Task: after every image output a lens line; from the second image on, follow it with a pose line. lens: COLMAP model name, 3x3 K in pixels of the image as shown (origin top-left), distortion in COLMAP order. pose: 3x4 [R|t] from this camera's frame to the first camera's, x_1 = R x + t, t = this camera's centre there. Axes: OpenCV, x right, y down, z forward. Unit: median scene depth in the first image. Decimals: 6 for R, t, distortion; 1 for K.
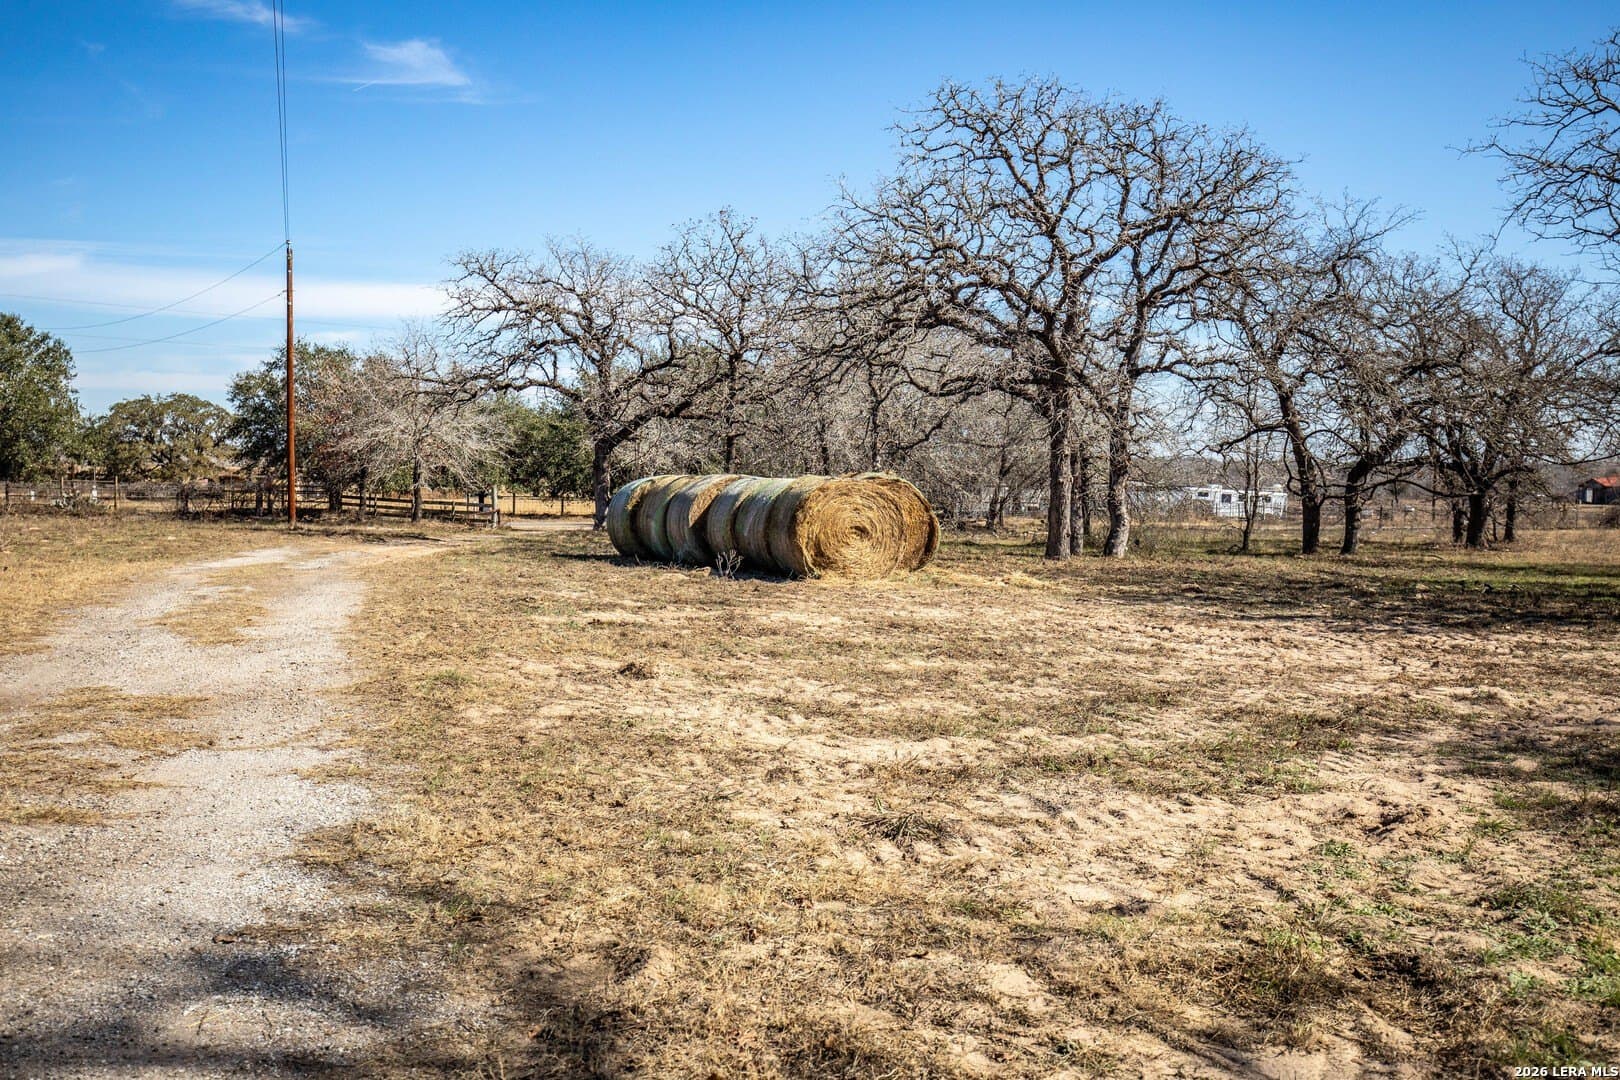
lens RADIAL K [[1672.3, 0, 810.0], [0, 1672.3, 540.0], [0, 0, 1]] dist [0.058331, 0.010444]
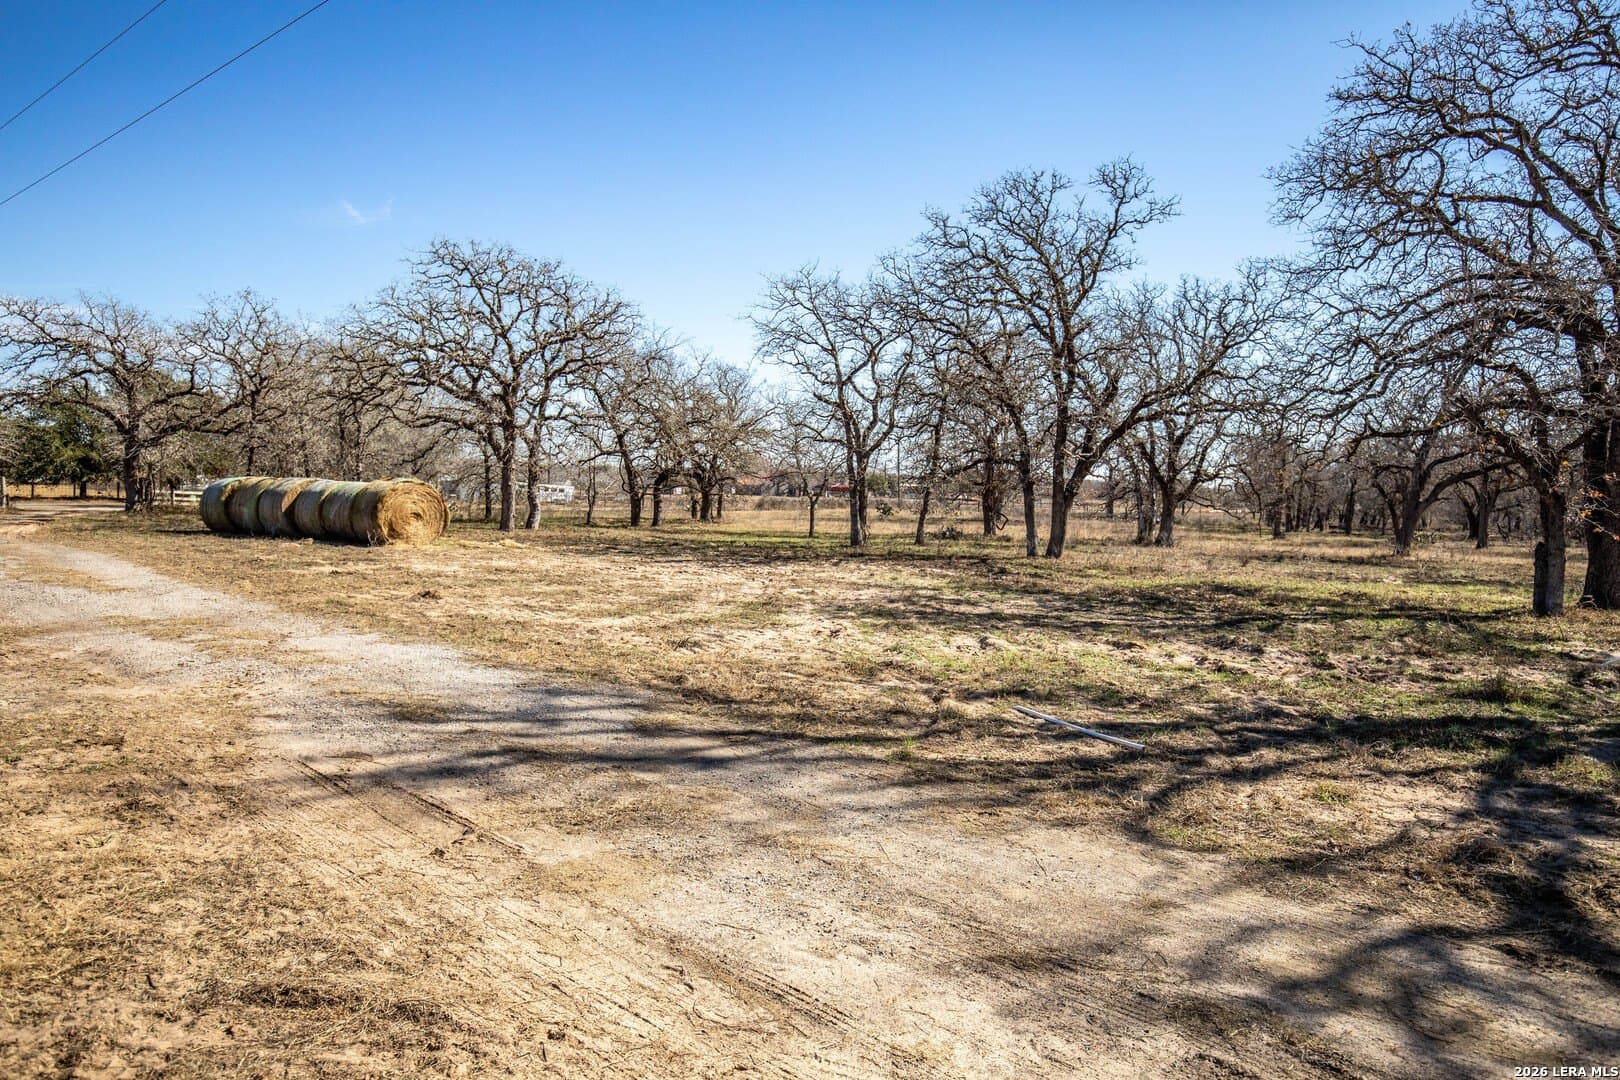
lens RADIAL K [[1569.1, 0, 810.0], [0, 1569.1, 540.0], [0, 0, 1]] dist [0.039394, 0.022637]
pose [[0.815346, -0.013461, 0.578817, -0.503671], [-0.001025, 0.999695, 0.024693, -0.018036], [-0.578973, -0.020726, 0.815083, -0.442523]]
